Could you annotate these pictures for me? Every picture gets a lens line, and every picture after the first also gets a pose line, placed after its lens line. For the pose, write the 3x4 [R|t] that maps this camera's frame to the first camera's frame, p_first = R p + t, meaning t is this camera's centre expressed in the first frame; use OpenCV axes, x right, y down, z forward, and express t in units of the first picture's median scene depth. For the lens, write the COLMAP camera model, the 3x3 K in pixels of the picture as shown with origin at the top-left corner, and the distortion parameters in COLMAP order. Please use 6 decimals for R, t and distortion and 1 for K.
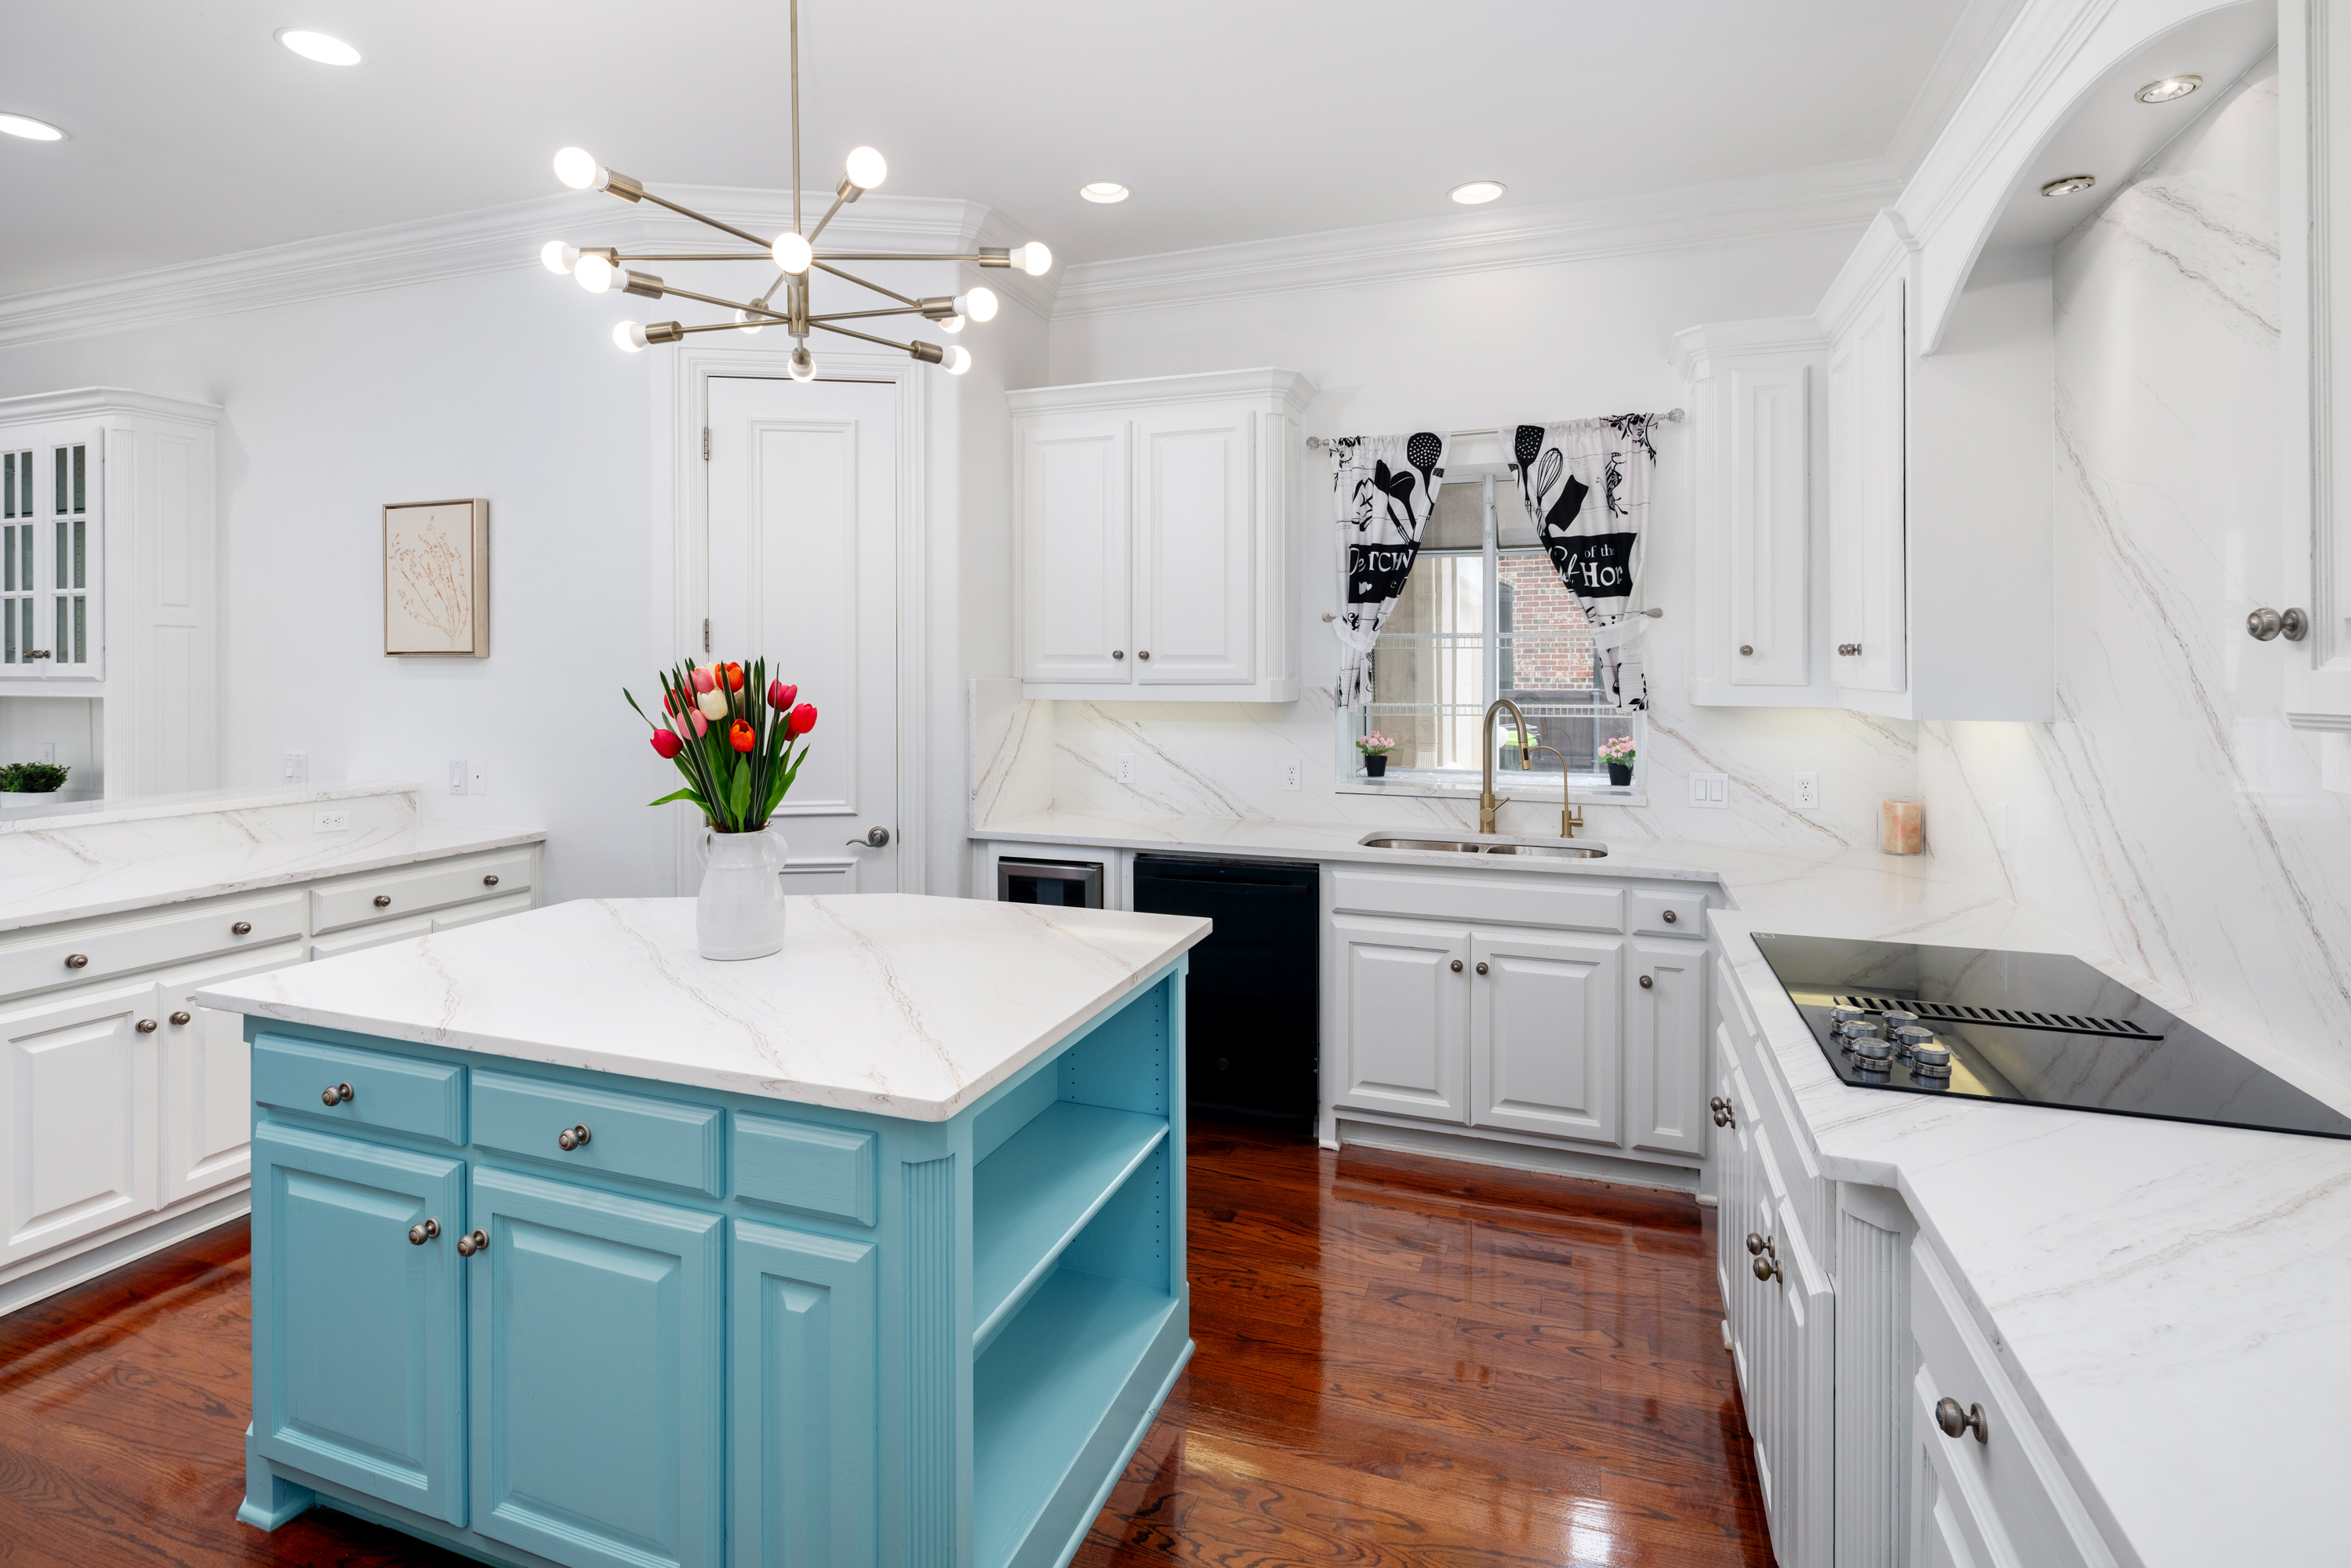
lens RADIAL K [[1157.5, 0, 1166.8], [0, 1157.5, 671.8], [0, 0, 1]] dist [0.010581, -0.005543]
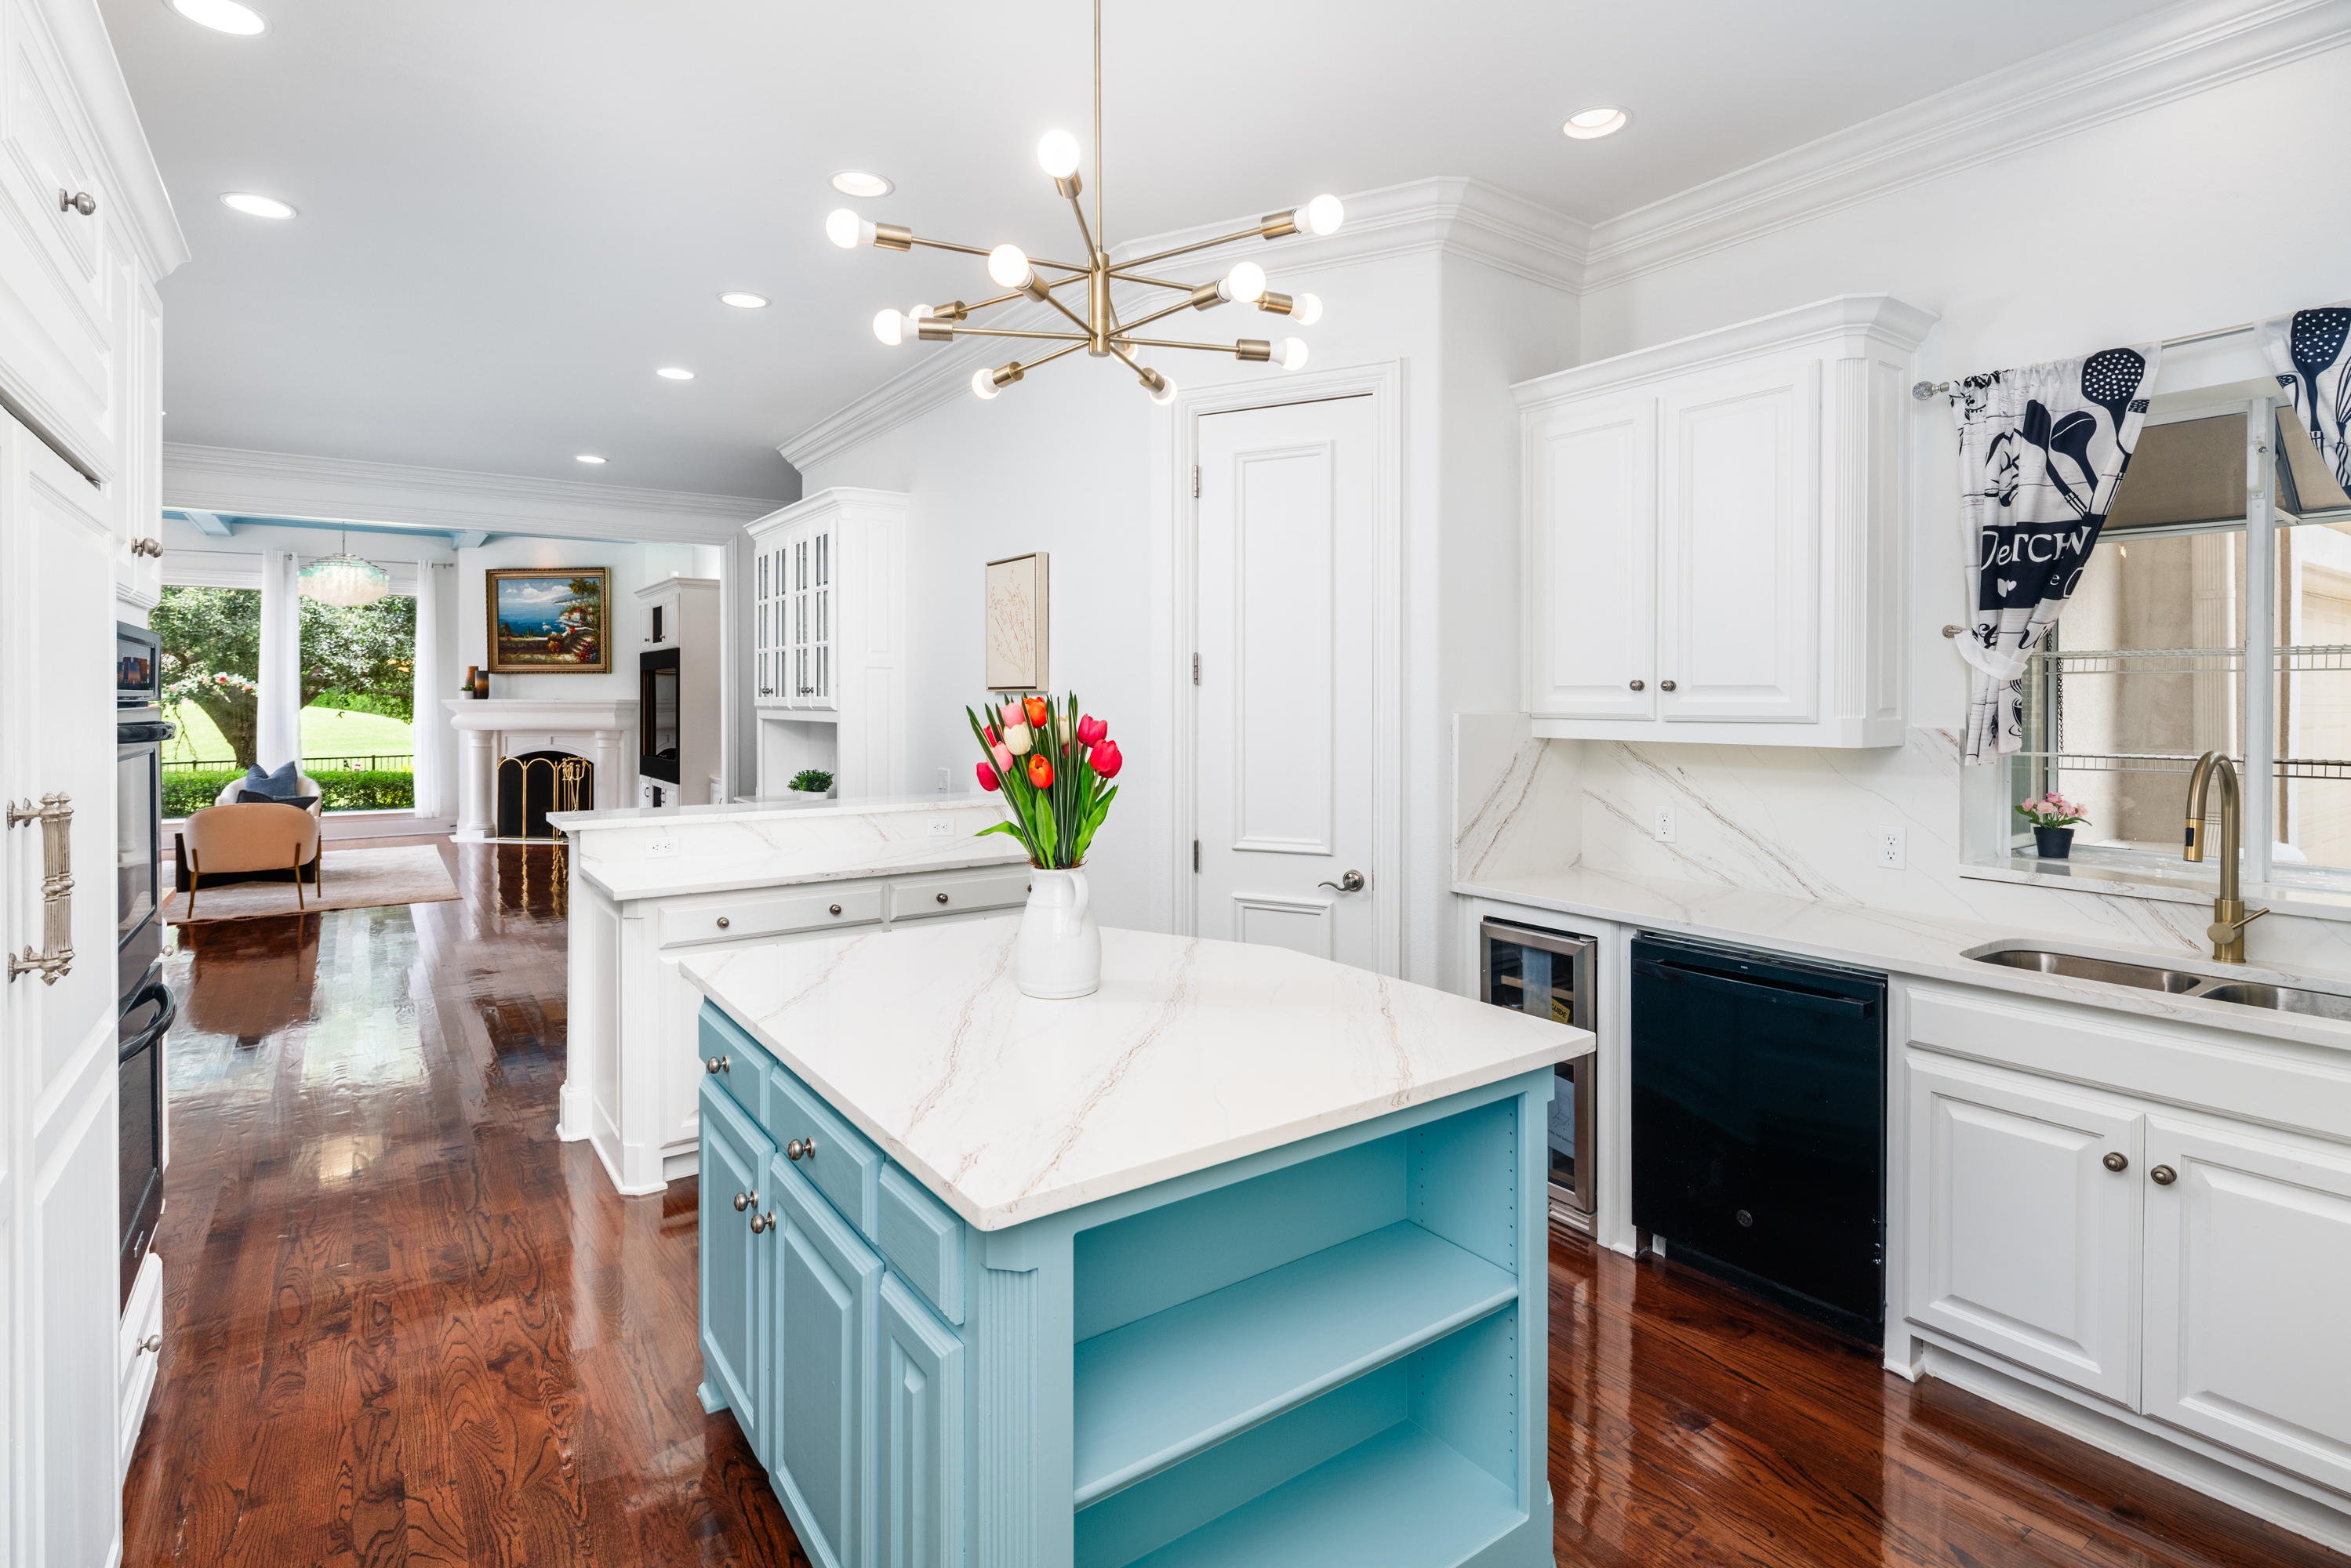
lens RADIAL K [[1157.5, 0, 1160.2], [0, 1157.5, 708.6], [0, 0, 1]] dist [0.010581, -0.005543]
pose [[0.823706, 0.004910, -0.566996, 0.154621], [-0.002073, 0.999982, 0.005648, -0.002205], [0.567014, -0.003477, 0.823701, 0.139560]]
